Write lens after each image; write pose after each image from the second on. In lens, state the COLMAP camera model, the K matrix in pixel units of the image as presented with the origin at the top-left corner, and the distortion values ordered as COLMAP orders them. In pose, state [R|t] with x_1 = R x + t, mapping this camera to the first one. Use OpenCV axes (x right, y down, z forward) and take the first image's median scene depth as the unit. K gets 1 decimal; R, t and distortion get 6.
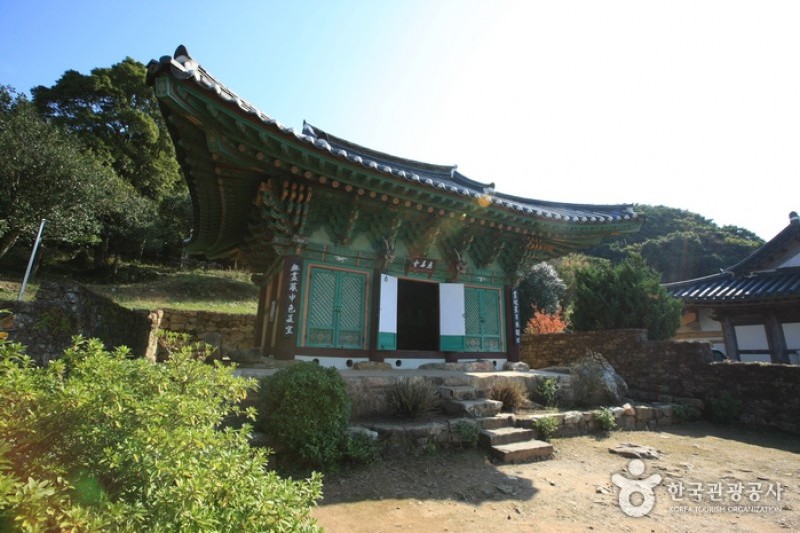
lens RADIAL K [[365.5, 0, 400.0], [0, 365.5, 266.5], [0, 0, 1]] dist [-0.045748, 0.014083]
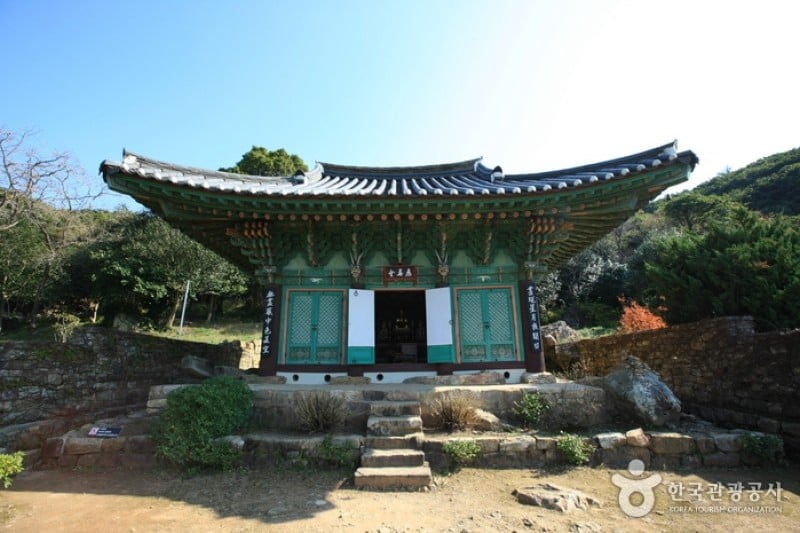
lens RADIAL K [[365.5, 0, 400.0], [0, 365.5, 266.5], [0, 0, 1]] dist [-0.045748, 0.014083]
pose [[0.878439, -0.160635, -0.450045, 0.512762], [0.140446, 0.986999, -0.078155, 0.054355], [0.456748, 0.005447, 0.889579, 0.150889]]
